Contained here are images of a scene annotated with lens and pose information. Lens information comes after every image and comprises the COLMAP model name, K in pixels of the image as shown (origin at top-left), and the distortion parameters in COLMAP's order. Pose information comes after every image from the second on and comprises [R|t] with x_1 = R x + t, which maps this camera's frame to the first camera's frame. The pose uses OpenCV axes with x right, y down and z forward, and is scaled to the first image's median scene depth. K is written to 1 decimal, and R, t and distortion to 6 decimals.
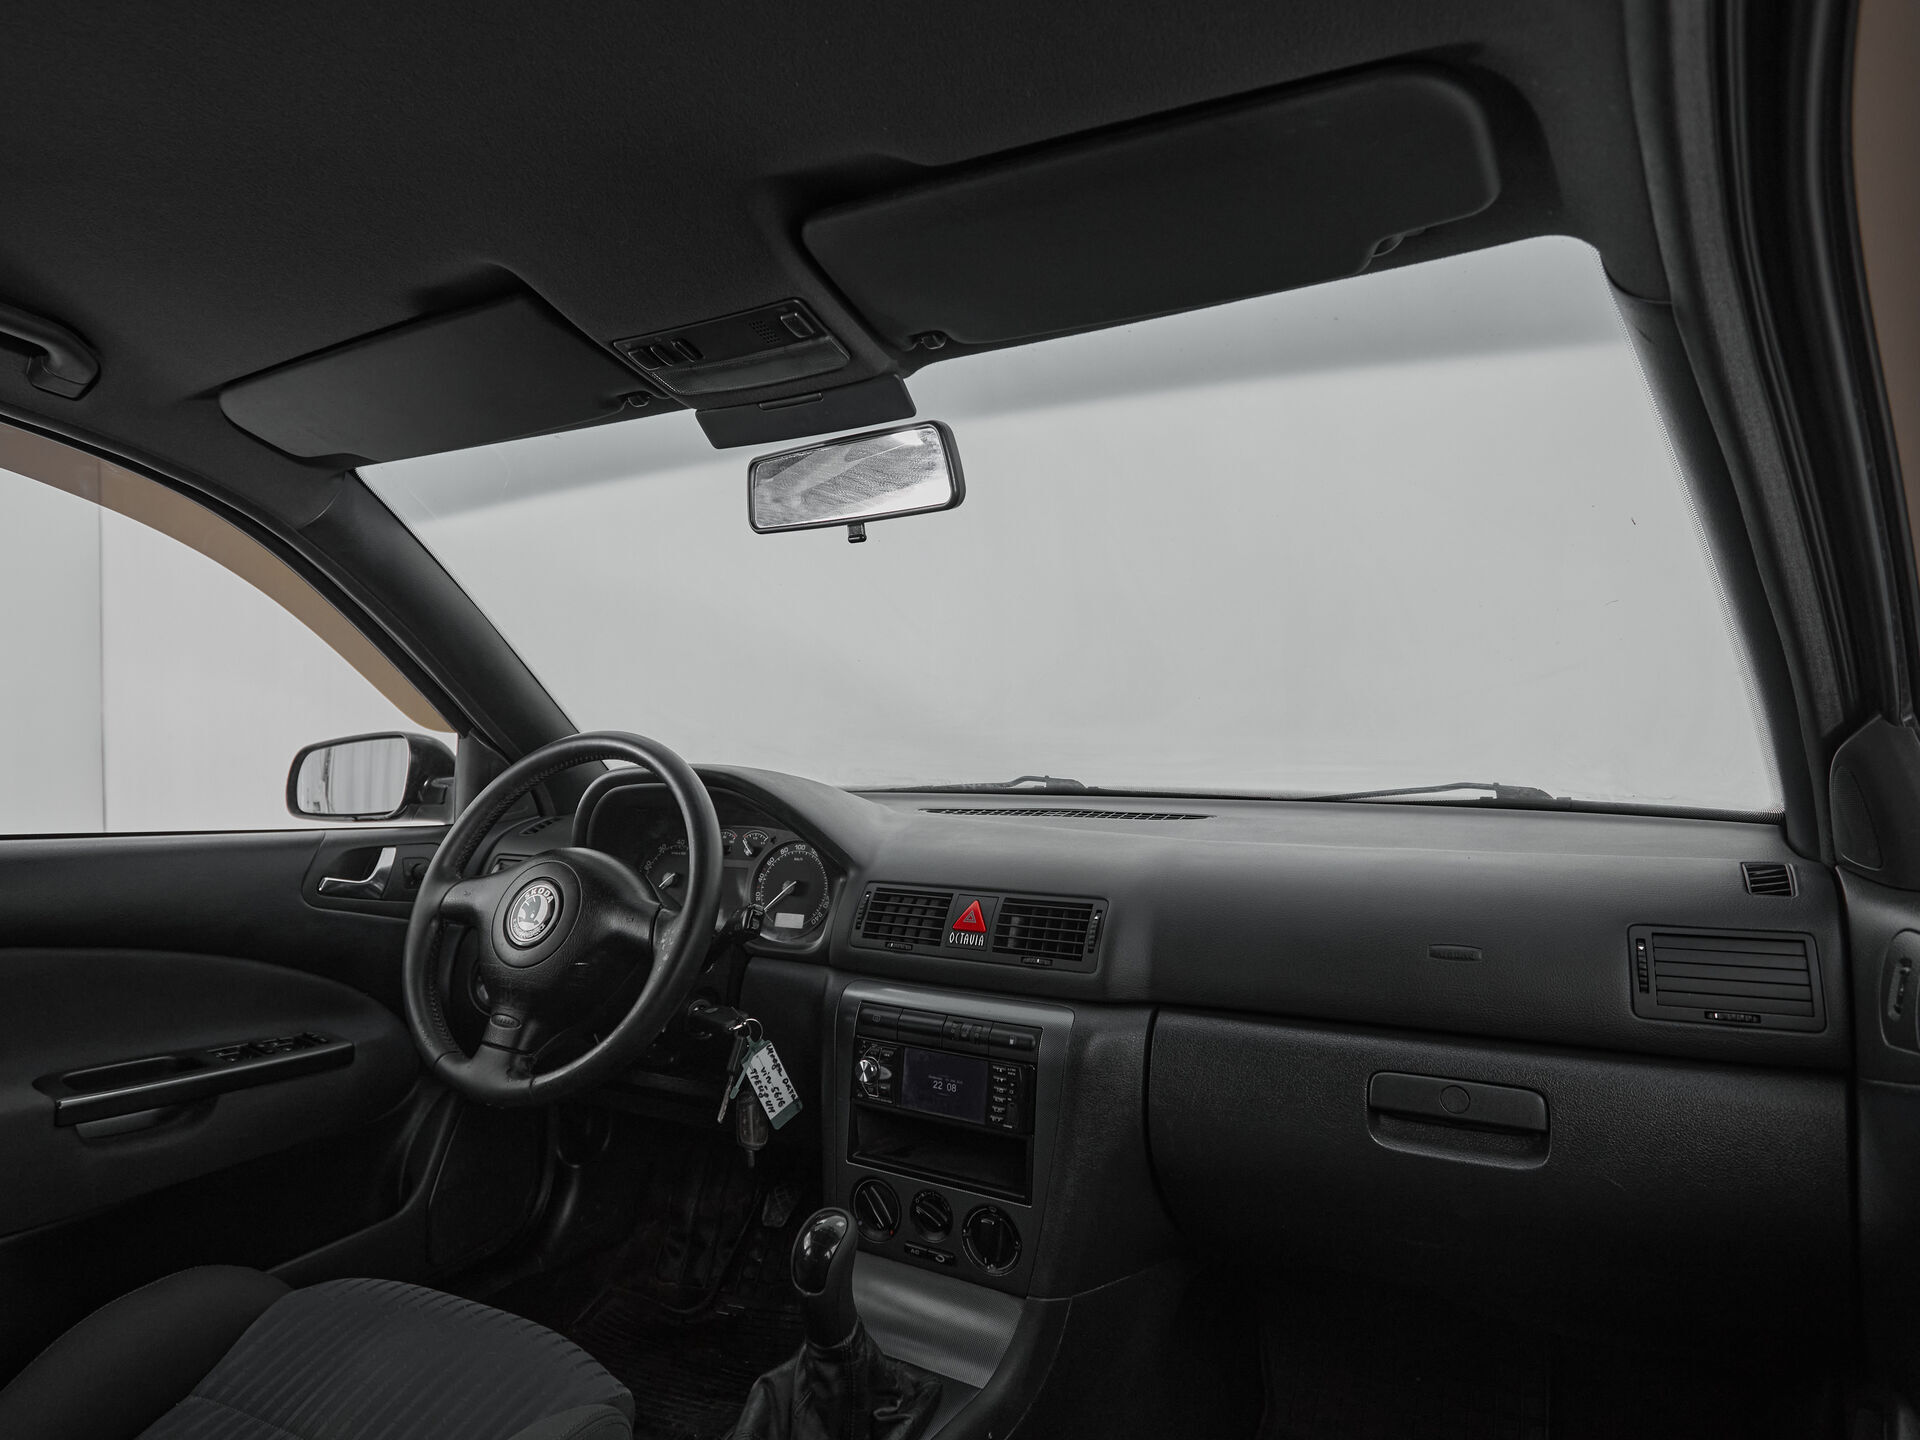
lens RADIAL K [[1041.2, 0, 960.0], [0, 1041.2, 720.0], [0, 0, 1]] dist [-0.000734, -0.000190]
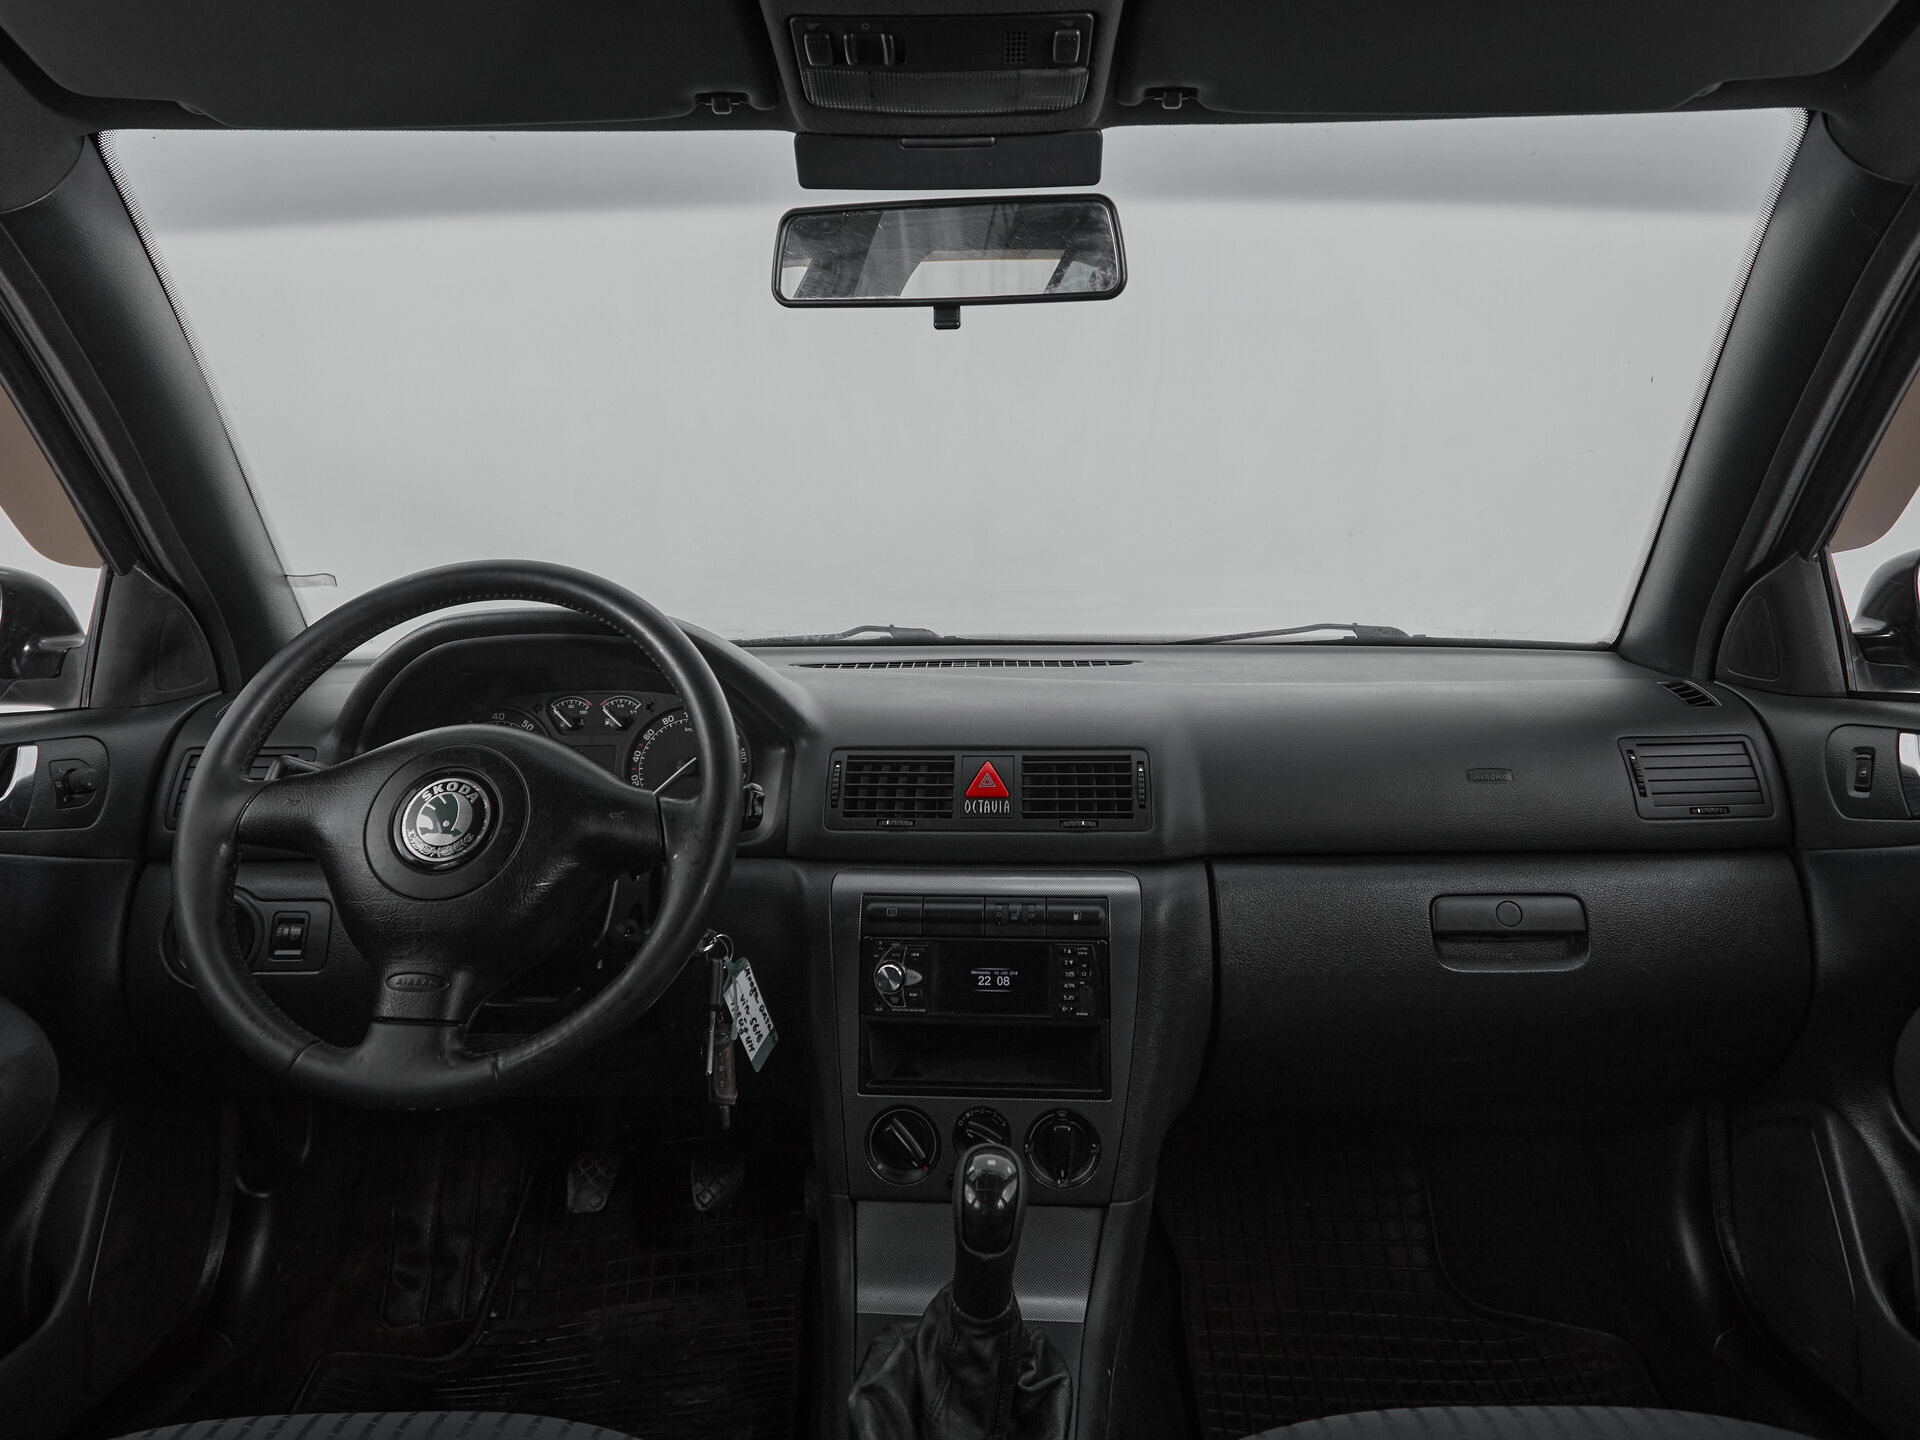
lens RADIAL K [[1117.1, 0, 983.9], [0, 1117.1, 568.2], [0, 0, 1]] dist [-0.003428, -0.000011]
pose [[0.896693, 0.011057, 0.442516, -0.404086], [-0.006237, 0.999904, -0.012345, 0.025237], [-0.442610, 0.008310, 0.896676, 0.173837]]
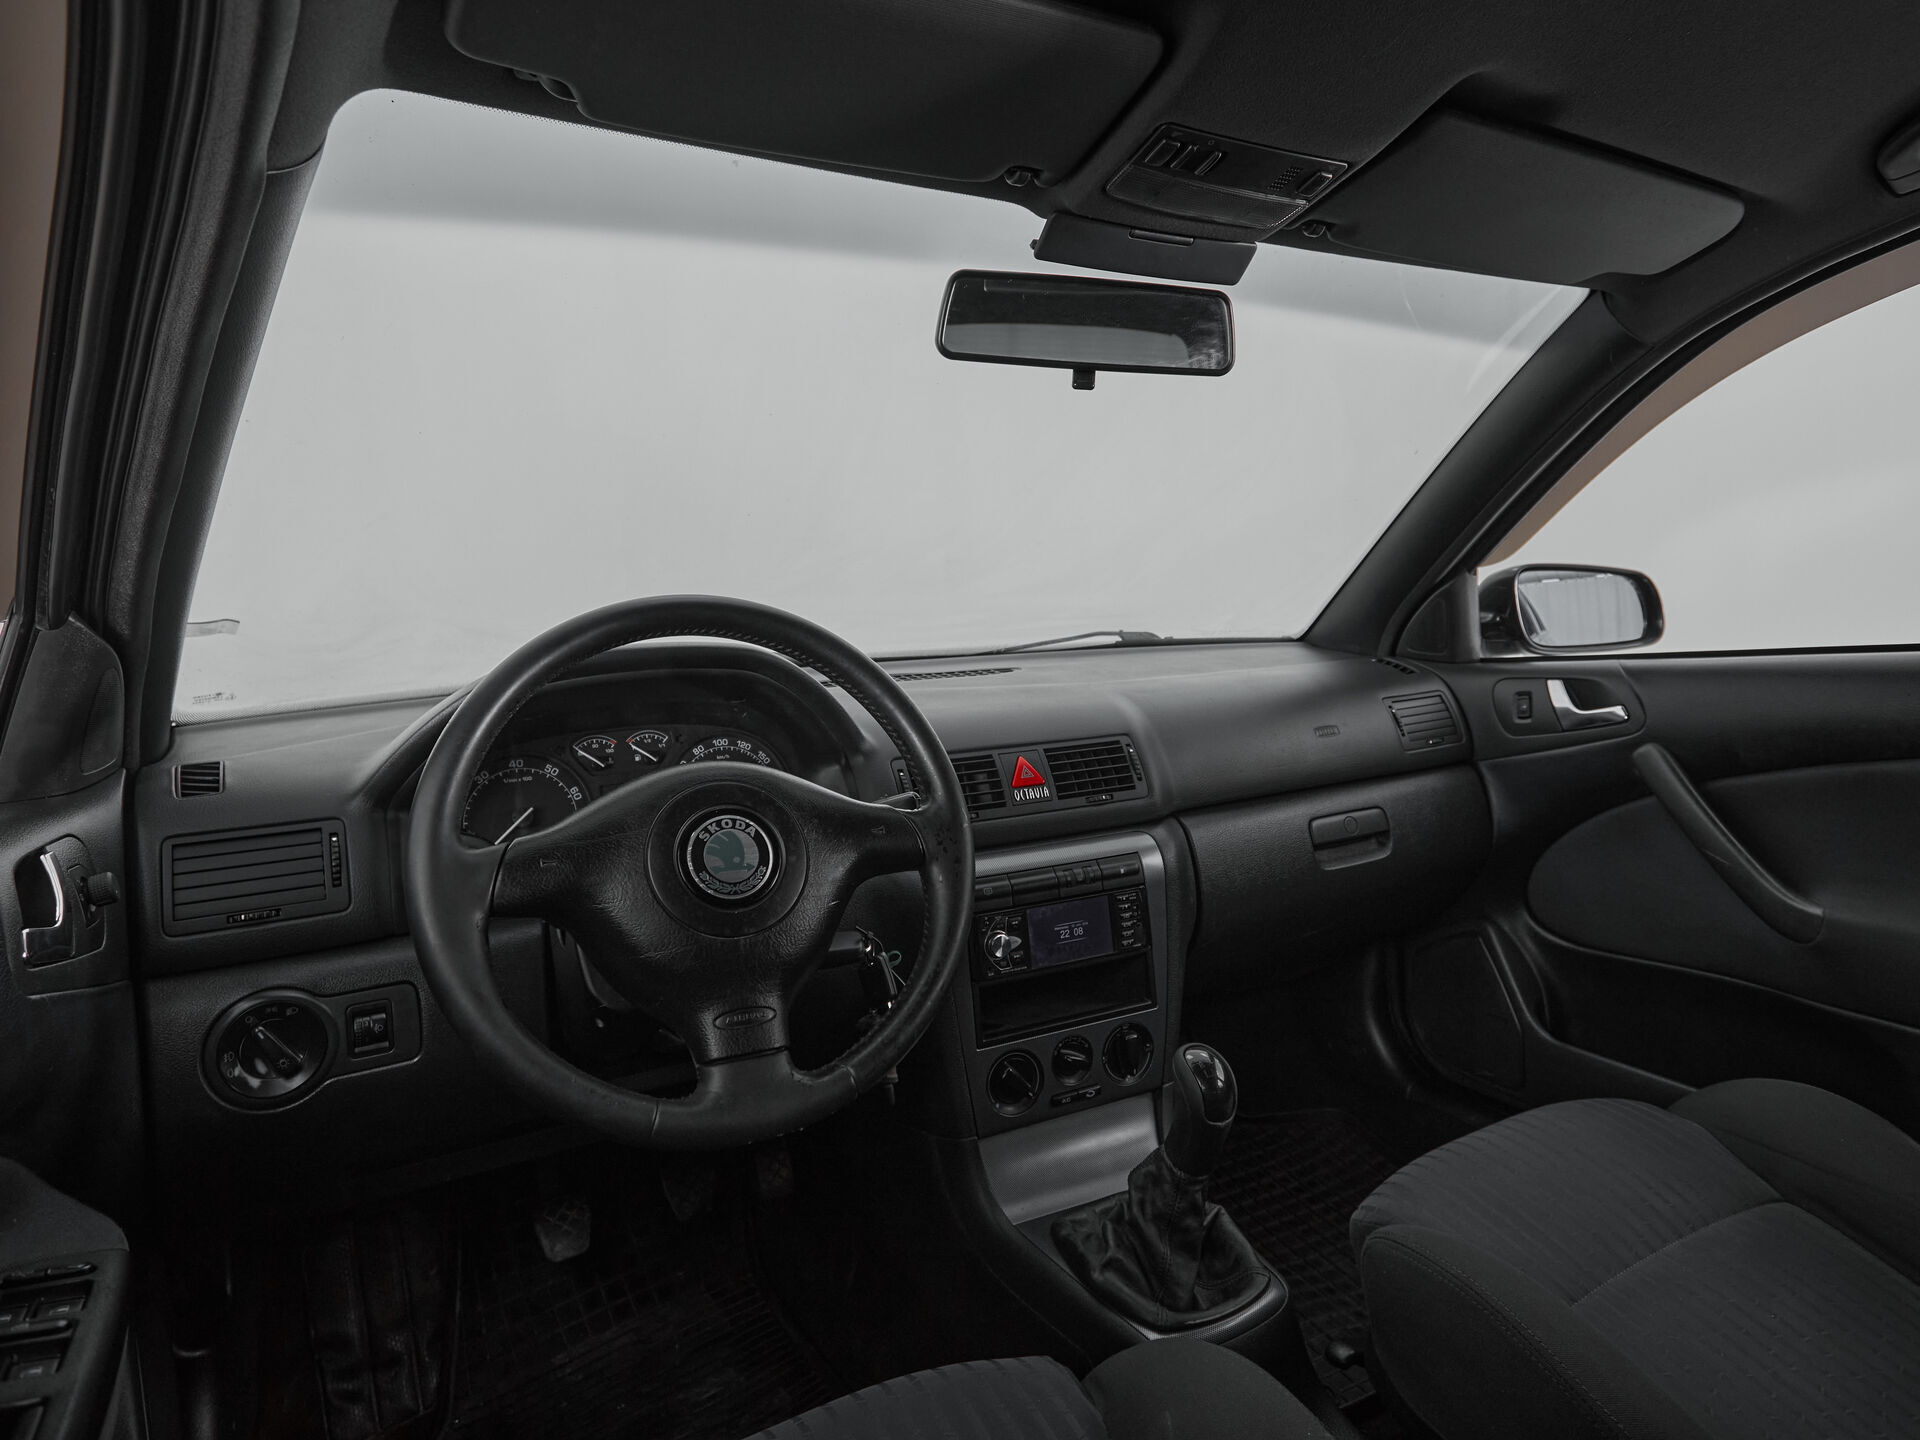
lens RADIAL K [[1009.6, 0, 958.2], [0, 1009.6, 638.4], [0, 0, 1]] dist [-0.003185, -0.000868]
pose [[0.594005, -0.044871, 0.803209, -0.819829], [0.024314, 0.998988, 0.037827, 0.019648], [-0.804093, -0.002940, 0.594496, 0.469201]]
